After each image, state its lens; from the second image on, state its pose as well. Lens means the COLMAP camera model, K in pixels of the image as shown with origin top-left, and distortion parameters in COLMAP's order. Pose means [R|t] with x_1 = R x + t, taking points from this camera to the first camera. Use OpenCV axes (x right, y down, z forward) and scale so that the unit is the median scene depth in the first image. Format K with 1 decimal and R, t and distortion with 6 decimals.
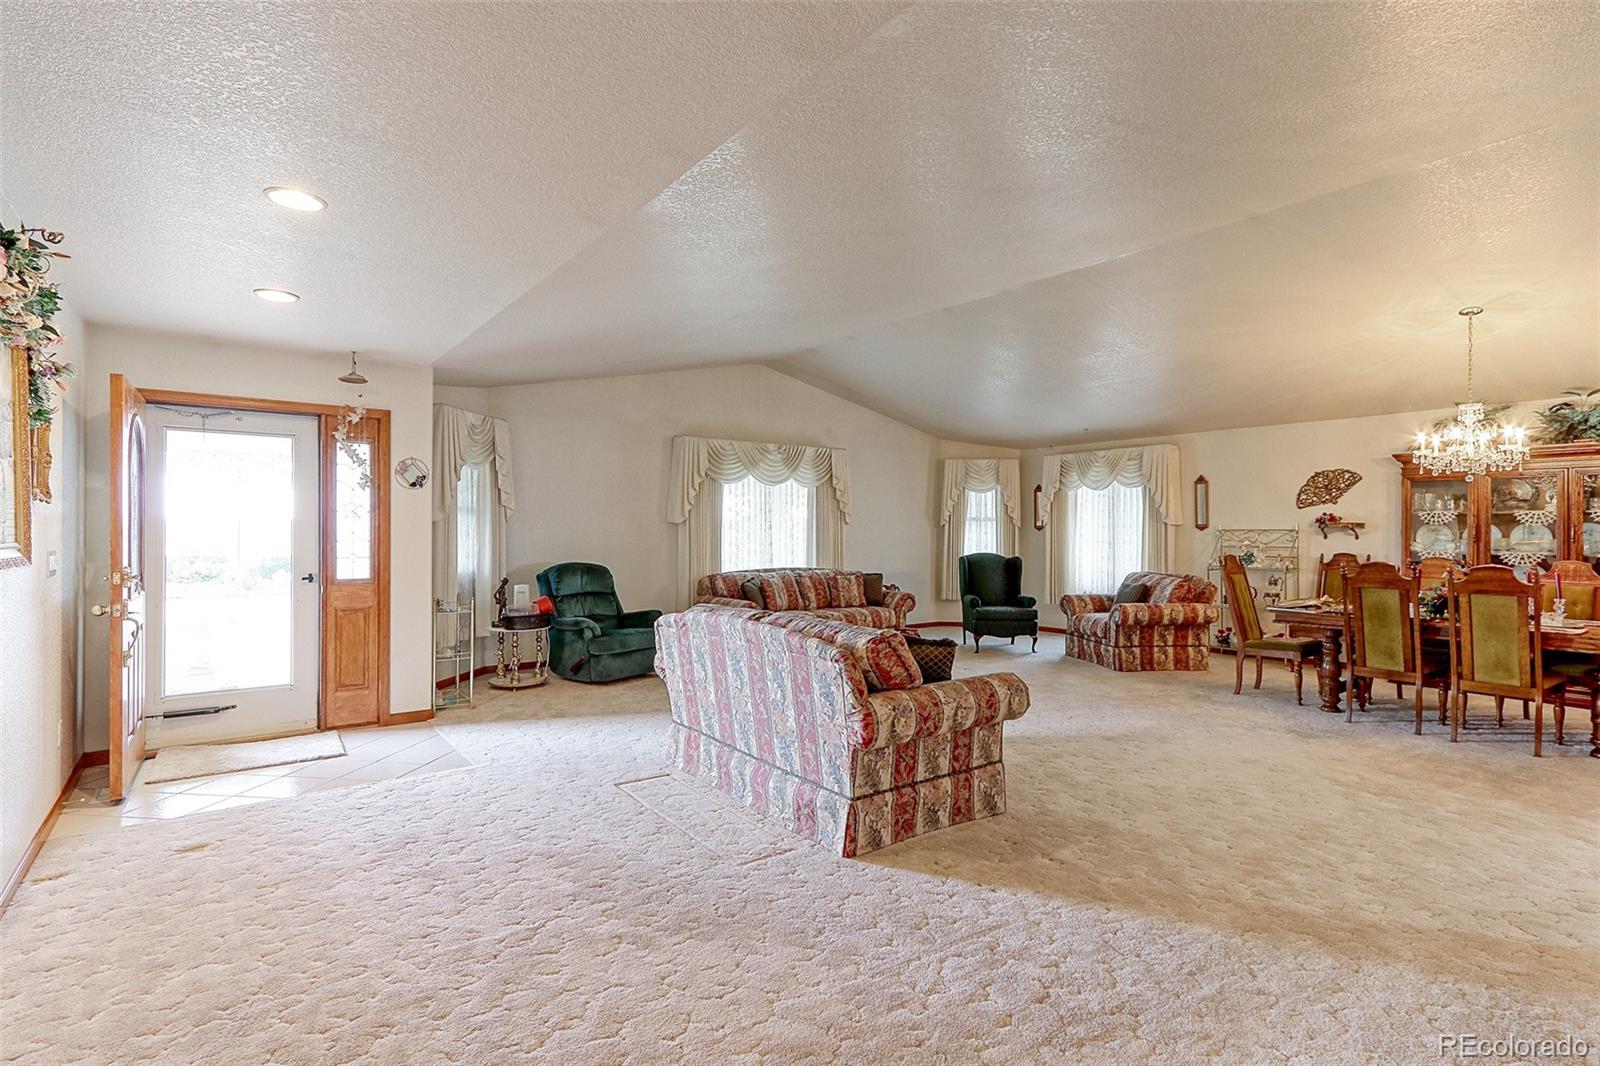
lens RADIAL K [[769.4, 0, 768.2], [0, 769.4, 533.0], [0, 0, 1]] dist [-0.002406, 0.004083]
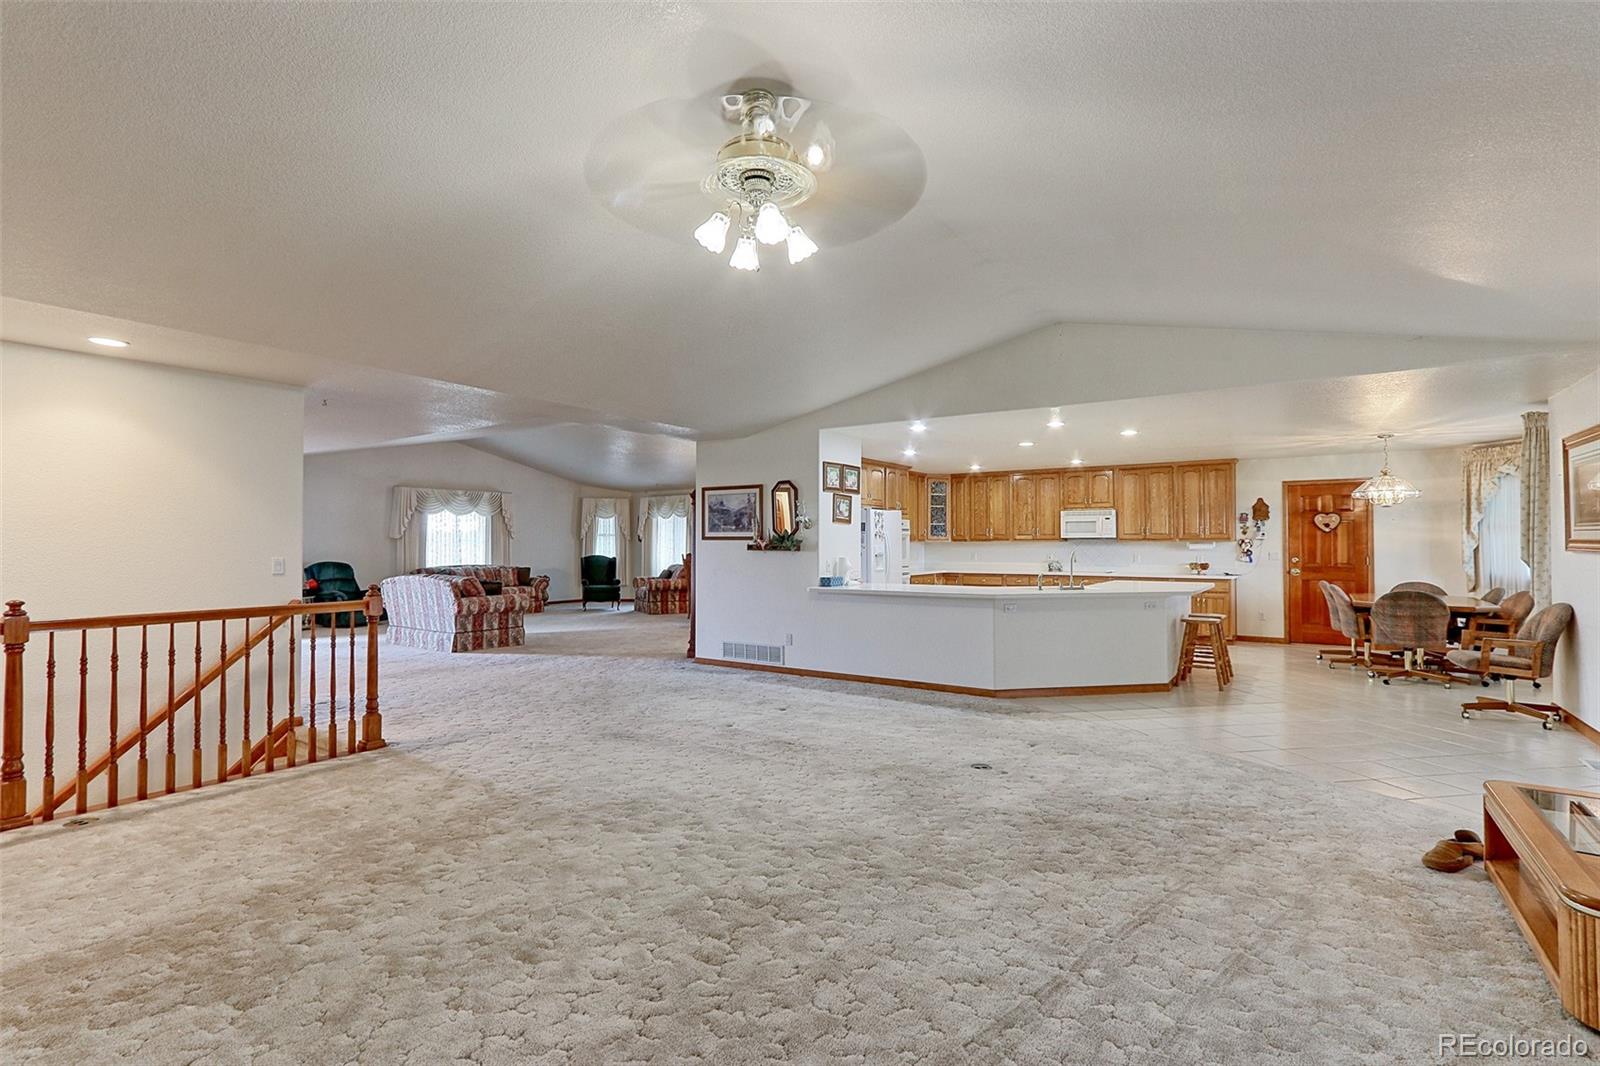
lens RADIAL K [[769.4, 0, 794.5], [0, 769.4, 528.3], [0, 0, 1]] dist [-0.002406, 0.004083]
pose [[0.939889, 0.001713, 0.341476, 0.125499], [0.005422, 0.999786, -0.019939, 0.002859], [-0.341437, 0.020592, 0.939679, -0.868334]]
